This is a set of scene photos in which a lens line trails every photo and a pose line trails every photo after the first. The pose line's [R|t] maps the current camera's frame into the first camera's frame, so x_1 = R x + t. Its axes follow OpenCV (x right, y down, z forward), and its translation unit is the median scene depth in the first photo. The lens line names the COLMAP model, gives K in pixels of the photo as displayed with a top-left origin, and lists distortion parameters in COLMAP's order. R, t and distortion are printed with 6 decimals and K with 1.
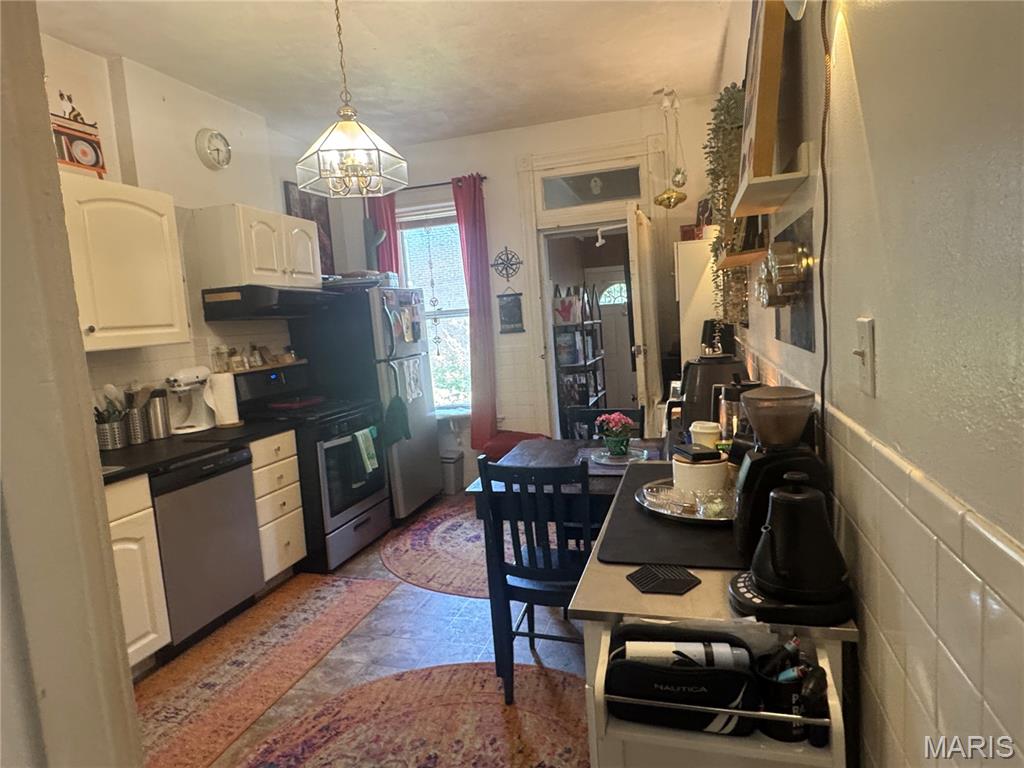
lens RADIAL K [[630.0, 0, 505.4], [0, 630.0, 384.7], [0, 0, 1]] dist [0.001876, 0.016771]
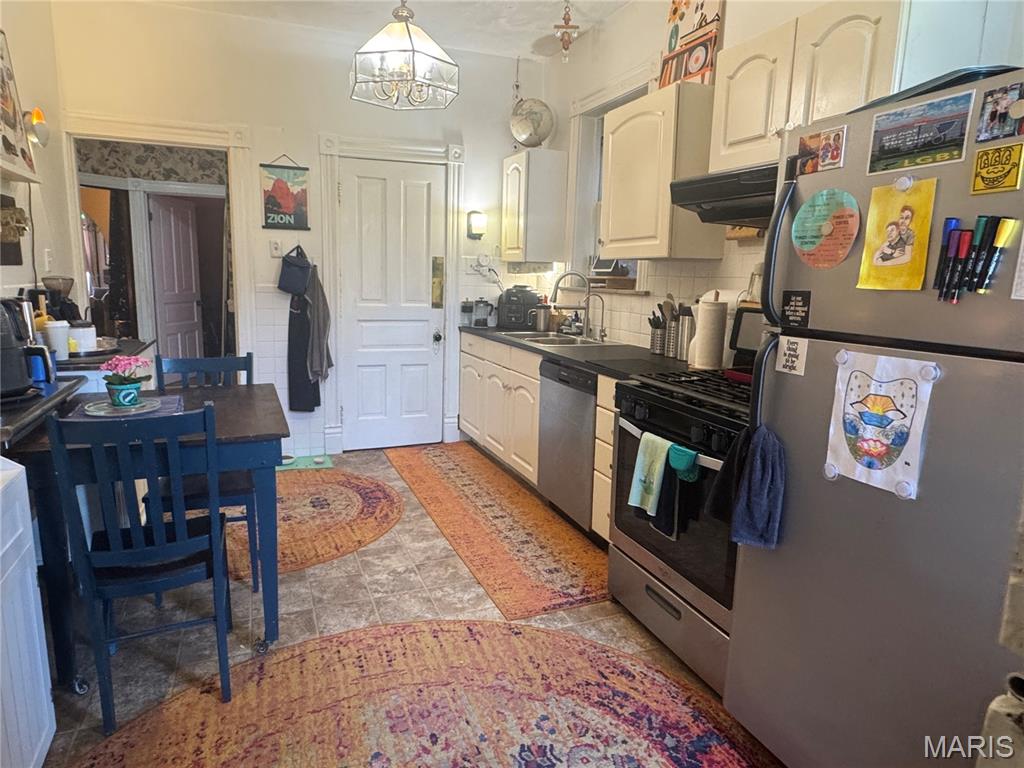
lens RADIAL K [[630.0, 0, 511.1], [0, 630.0, 384.2], [0, 0, 1]] dist [0.001876, 0.016771]
pose [[-0.781506, 0.152859, -0.604883, 0.207530], [-0.041152, 0.954780, 0.294450, -0.135656], [0.622539, 0.255007, -0.739876, 1.437041]]
